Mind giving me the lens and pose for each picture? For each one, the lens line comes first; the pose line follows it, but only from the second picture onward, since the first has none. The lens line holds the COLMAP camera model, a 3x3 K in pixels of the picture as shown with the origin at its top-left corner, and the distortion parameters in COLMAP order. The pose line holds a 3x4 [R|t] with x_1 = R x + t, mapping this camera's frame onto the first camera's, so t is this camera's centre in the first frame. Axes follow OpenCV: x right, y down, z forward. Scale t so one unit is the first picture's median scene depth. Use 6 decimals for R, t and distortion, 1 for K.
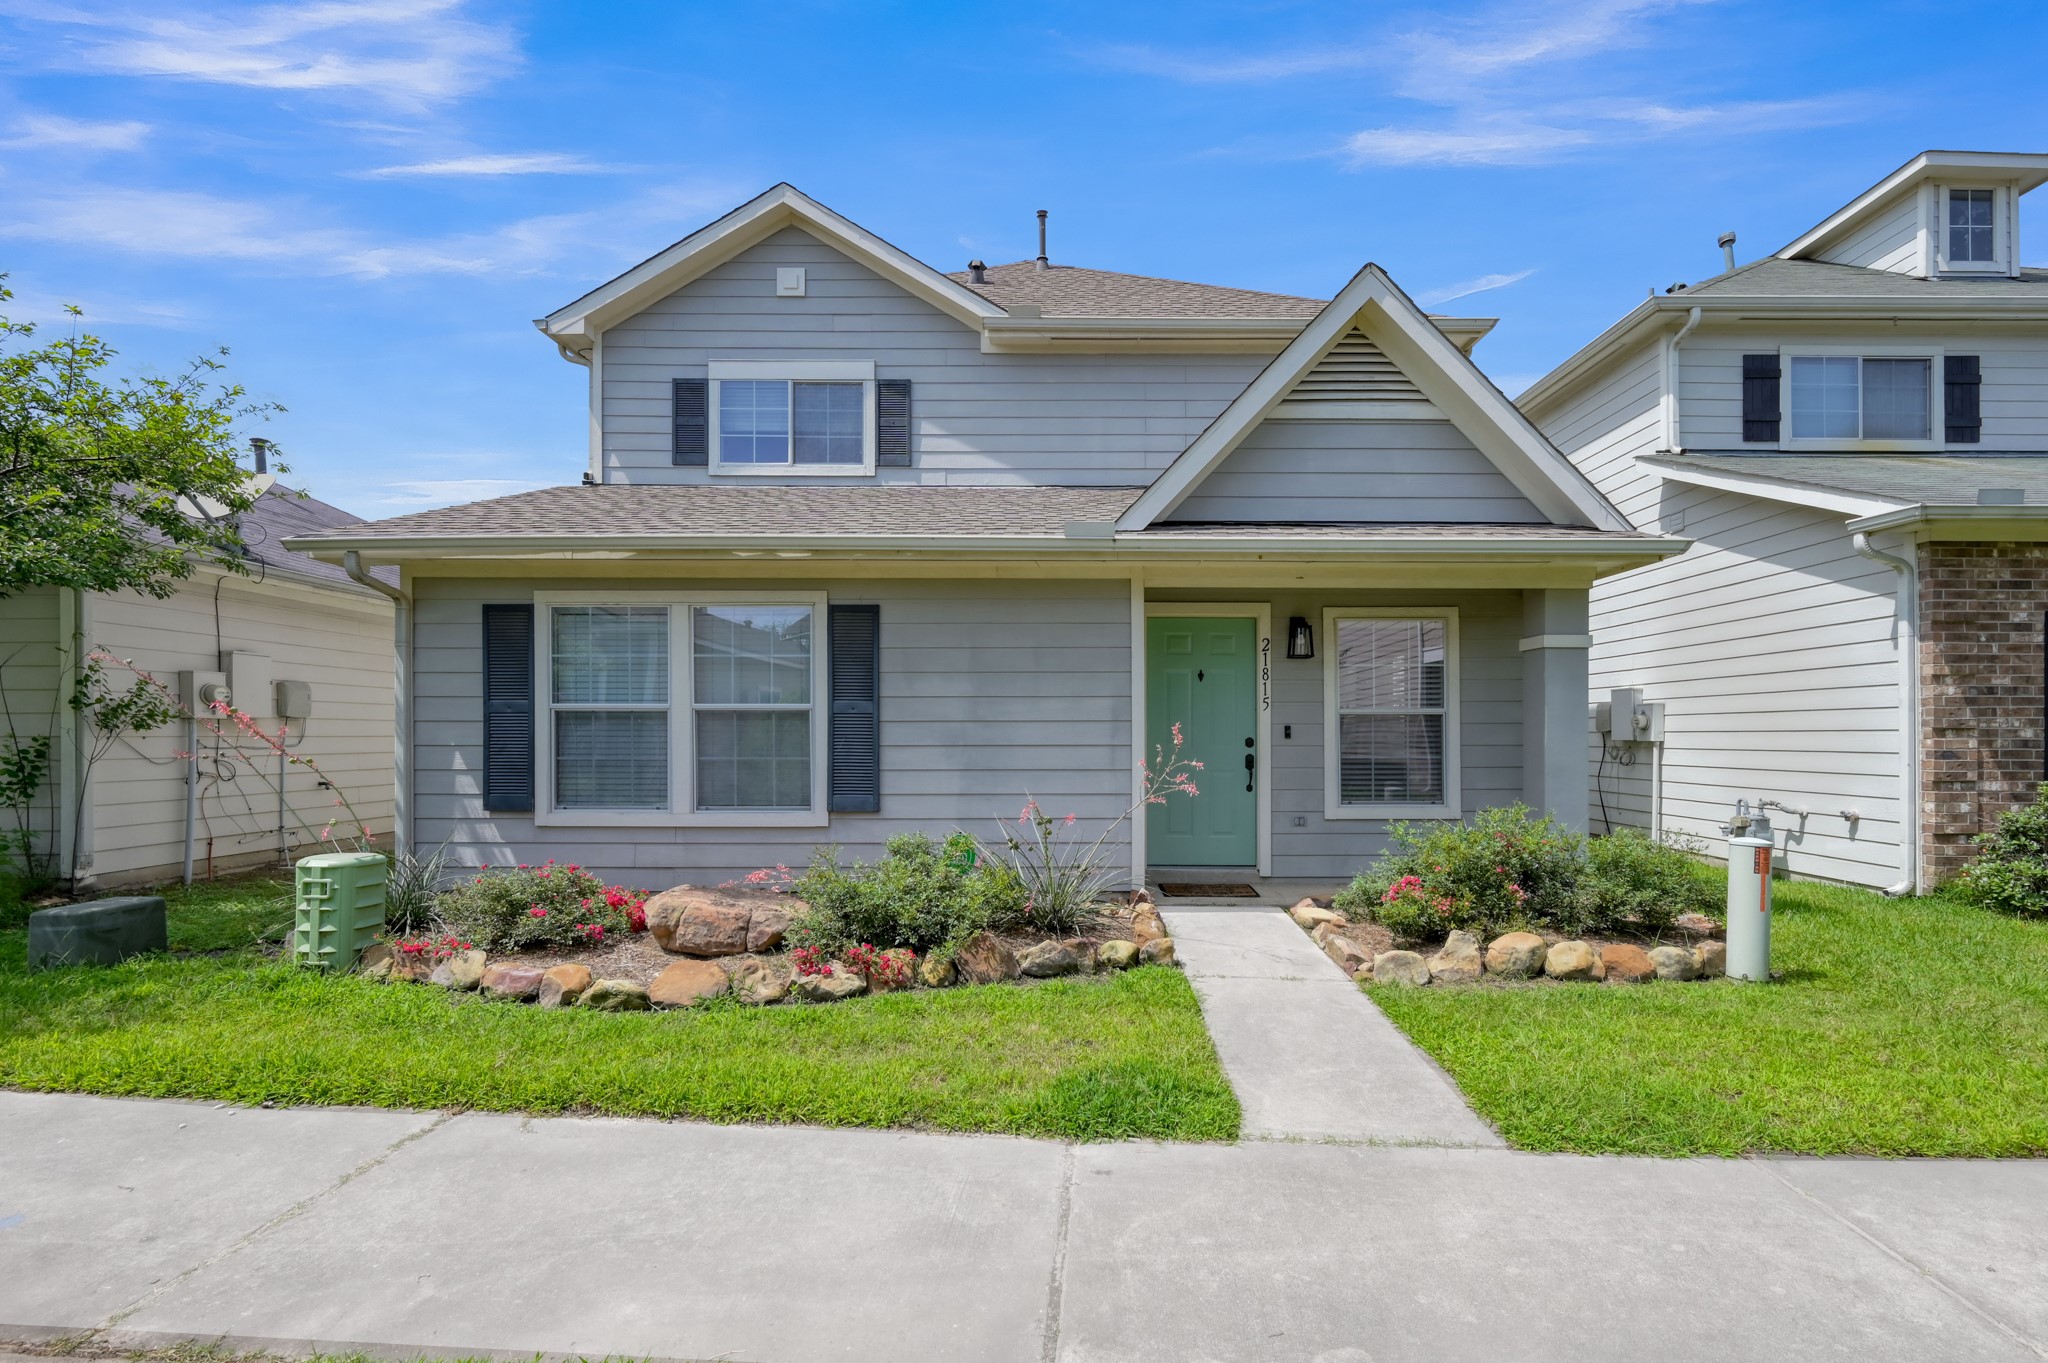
lens RADIAL K [[912.5, 0, 982.5], [0, 912.5, 732.6], [0, 0, 1]] dist [-0.001908, 0.000033]
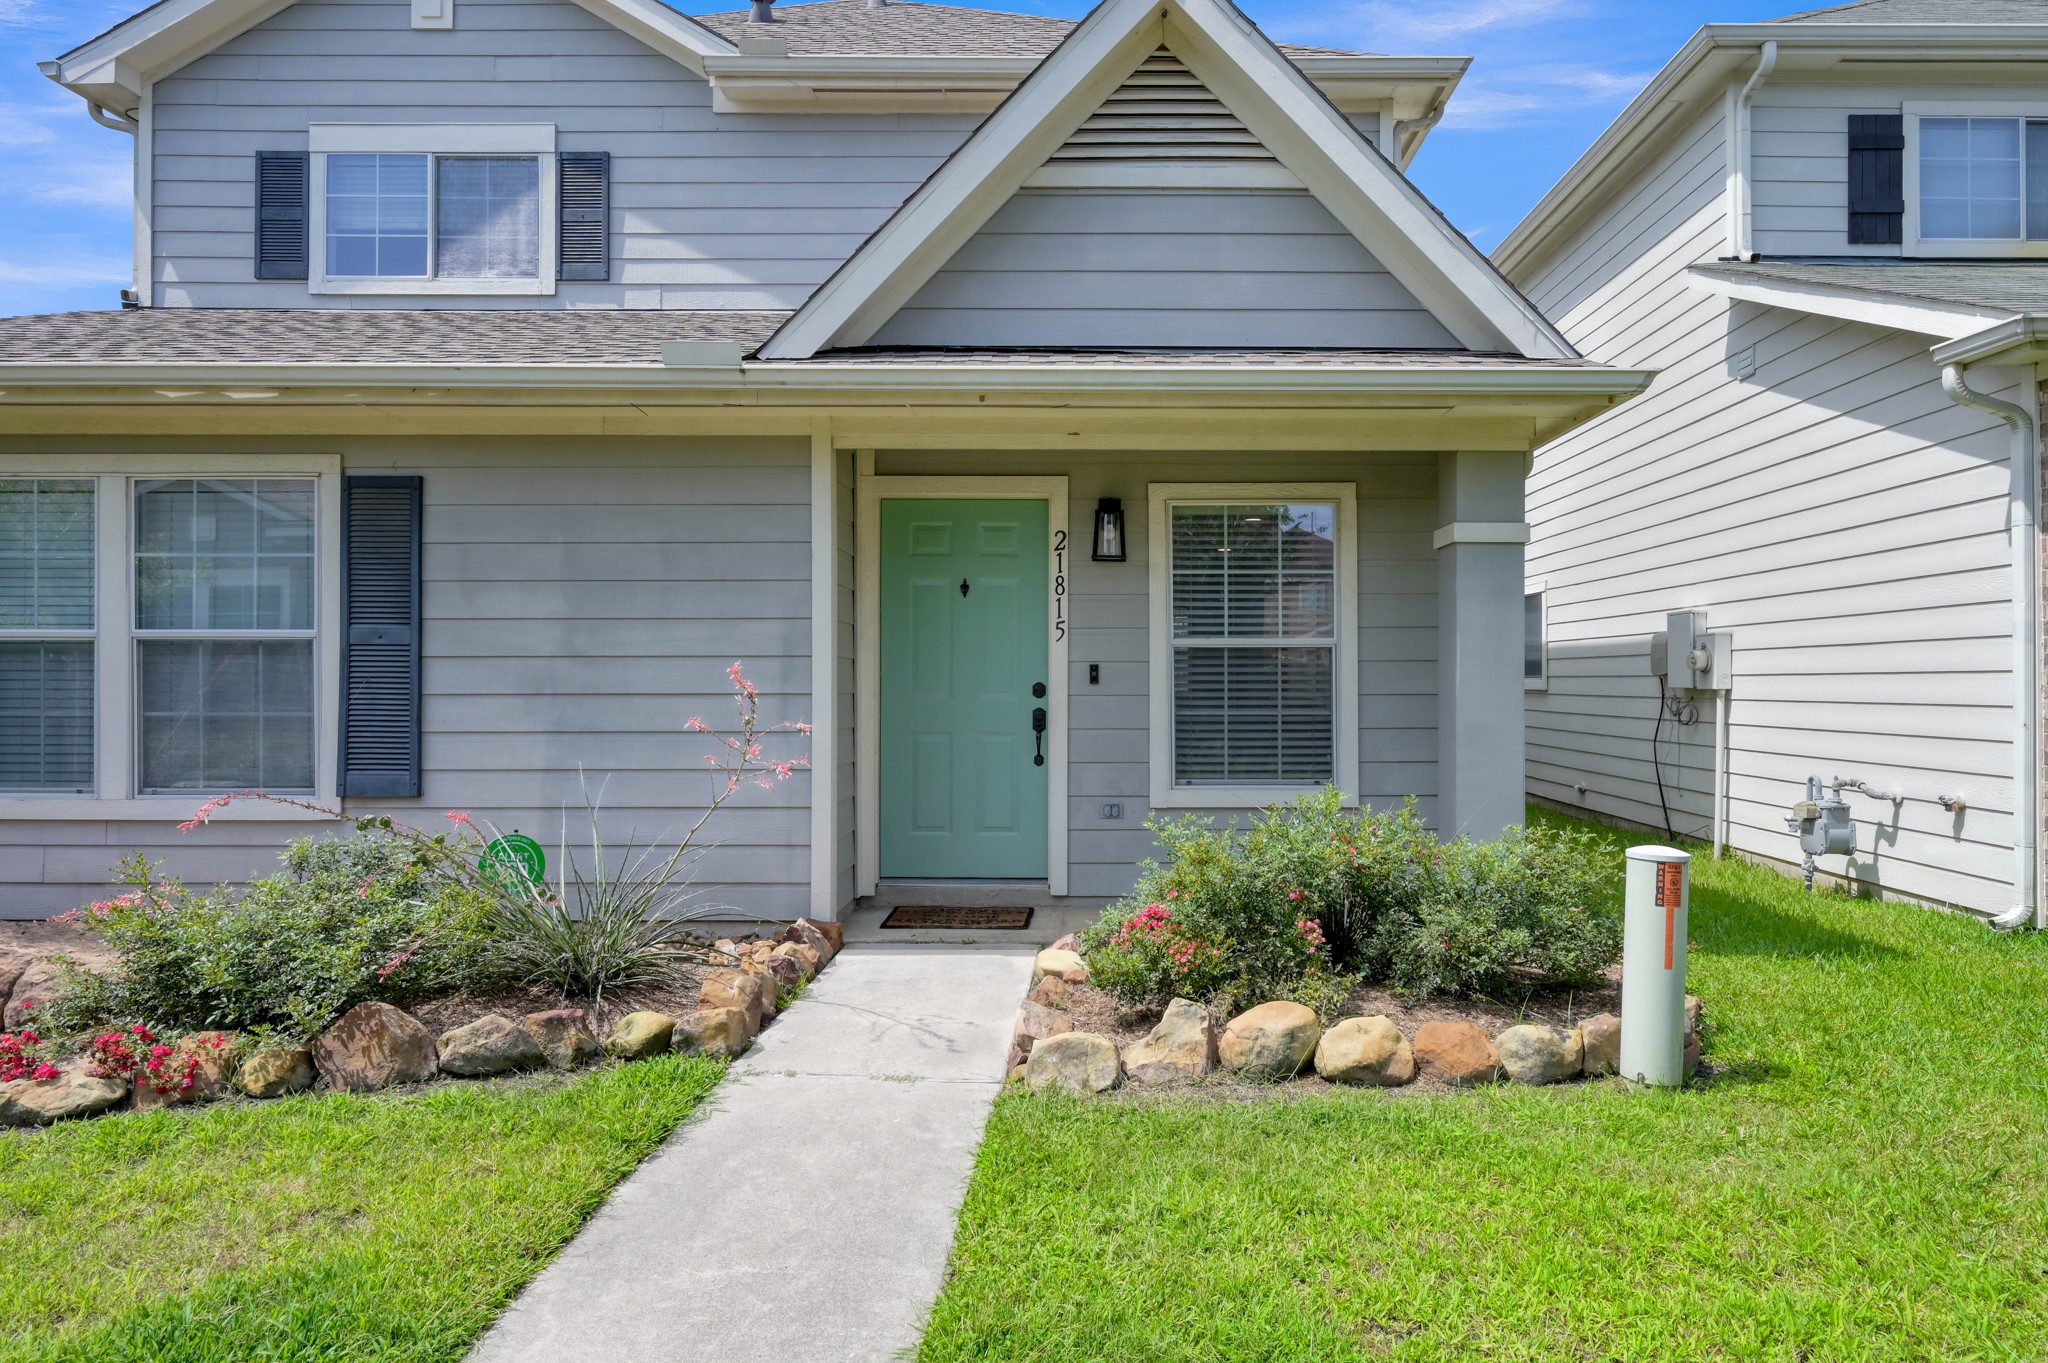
lens RADIAL K [[1209.6, 0, 1031.3], [0, 1209.6, 677.9], [0, 0, 1]] dist [-0.002216, -0.000133]
pose [[0.999998, 0.000293, -0.001946, 0.316387], [-0.000295, 0.999999, -0.001425, 0.003615], [0.001946, 0.001426, 0.999997, 0.145238]]
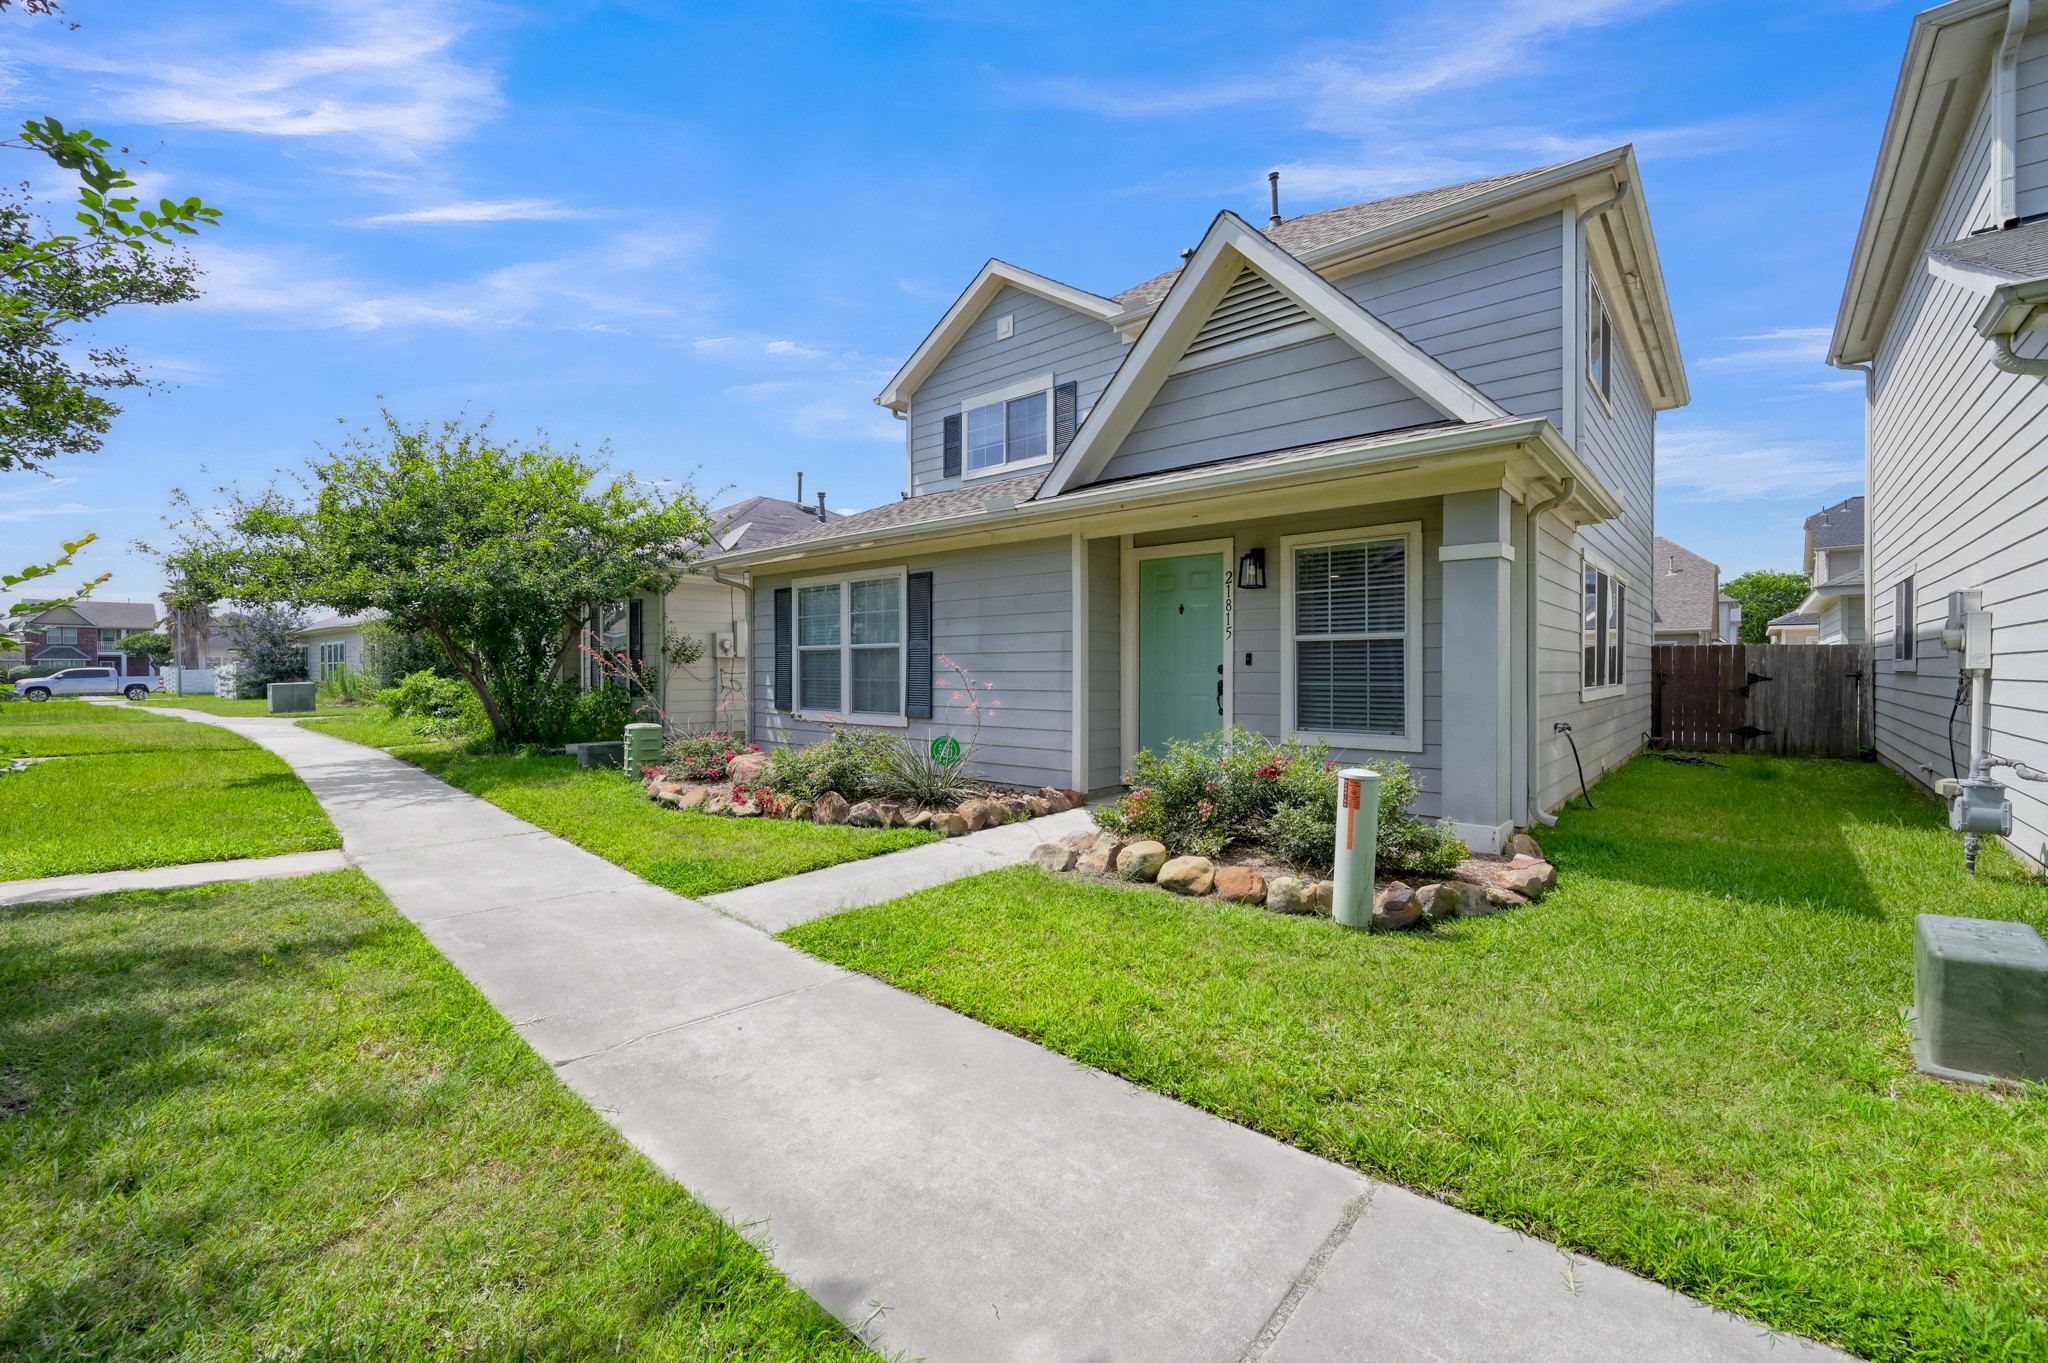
lens RADIAL K [[839.1, 0, 1026.9], [0, 839.1, 677.3], [0, 0, 1]] dist [-0.001112, 0.000168]
pose [[0.755253, 0.004581, -0.655418, 0.841534], [0.002288, 0.999951, 0.009625, 0.011109], [0.655430, -0.008769, 0.755205, 0.113620]]
